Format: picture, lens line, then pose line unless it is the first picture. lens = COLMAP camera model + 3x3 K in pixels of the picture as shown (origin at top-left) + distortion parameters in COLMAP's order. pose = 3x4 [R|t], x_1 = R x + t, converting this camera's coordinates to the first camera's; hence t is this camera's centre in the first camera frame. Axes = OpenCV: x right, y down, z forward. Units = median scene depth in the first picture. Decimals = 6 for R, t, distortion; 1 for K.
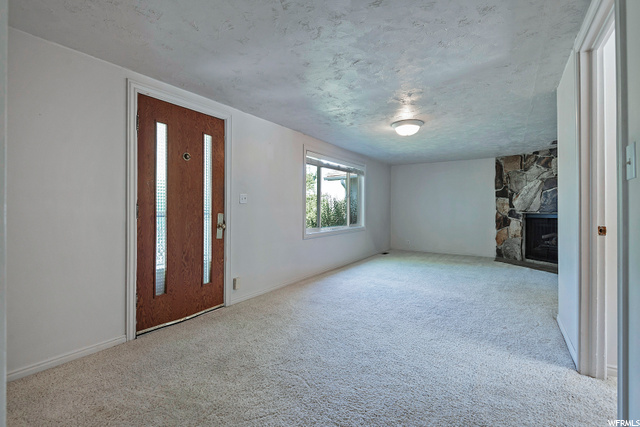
lens RADIAL K [[297.9, 0, 316.2], [0, 297.9, 212.2], [0, 0, 1]] dist [-0.001669, -0.001091]
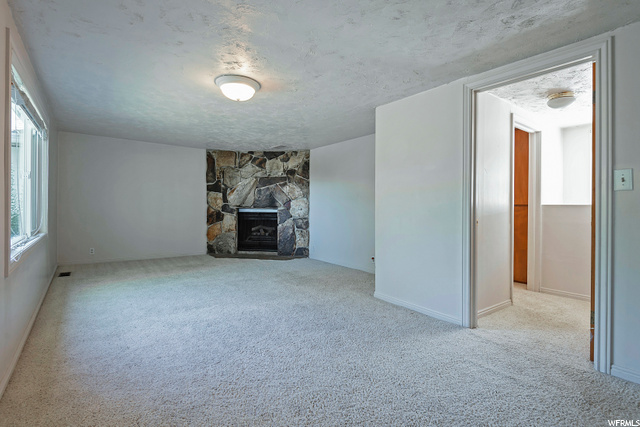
lens RADIAL K [[297.9, 0, 337.6], [0, 297.9, 208.8], [0, 0, 1]] dist [-0.001669, -0.001091]
pose [[0.347881, -0.002479, 0.937535, -0.162367], [-0.006105, 0.999969, 0.004909, -0.000739], [-0.937519, -0.007432, 0.347855, 0.301633]]
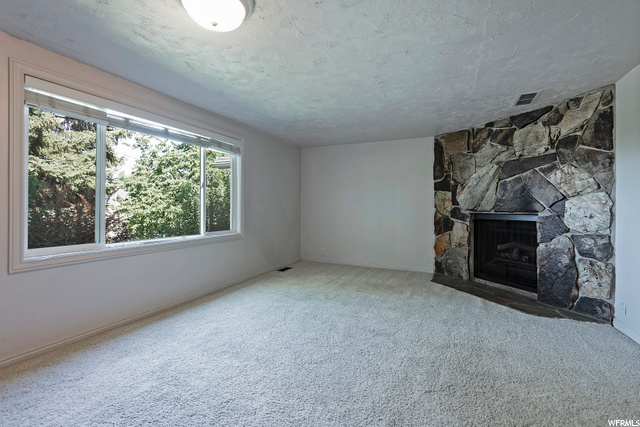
lens RADIAL K [[299.9, 0, 295.6], [0, 299.9, 209.2], [0, 0, 1]] dist [0.021299, -0.002677]
pose [[0.995370, 0.002911, 0.096075, 0.213463], [-0.002779, 0.999995, -0.001506, -0.002755], [-0.096078, 0.001232, 0.995373, 0.327949]]
